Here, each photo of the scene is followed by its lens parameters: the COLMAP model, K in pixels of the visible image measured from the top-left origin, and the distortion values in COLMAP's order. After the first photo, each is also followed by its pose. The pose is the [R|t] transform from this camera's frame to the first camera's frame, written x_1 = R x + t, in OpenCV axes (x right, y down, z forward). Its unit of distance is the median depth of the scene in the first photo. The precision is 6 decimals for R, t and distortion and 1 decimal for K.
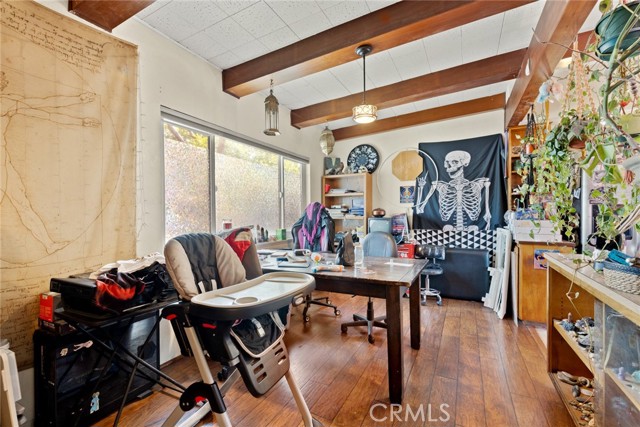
lens RADIAL K [[288.3, 0, 320.0], [0, 288.3, 213.5], [0, 0, 1]] dist [0.002828, 0.000094]
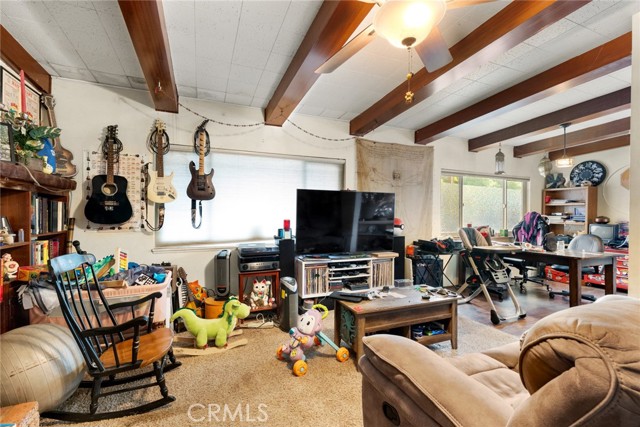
lens RADIAL K [[288.3, 0, 320.0], [0, 288.3, 213.5], [0, 0, 1]] dist [0.002828, 0.000094]
pose [[0.767912, 0.015237, -0.640374, 0.078536], [-0.015585, 0.999866, 0.005102, -0.018044], [0.640366, 0.006062, 0.768046, -0.671913]]
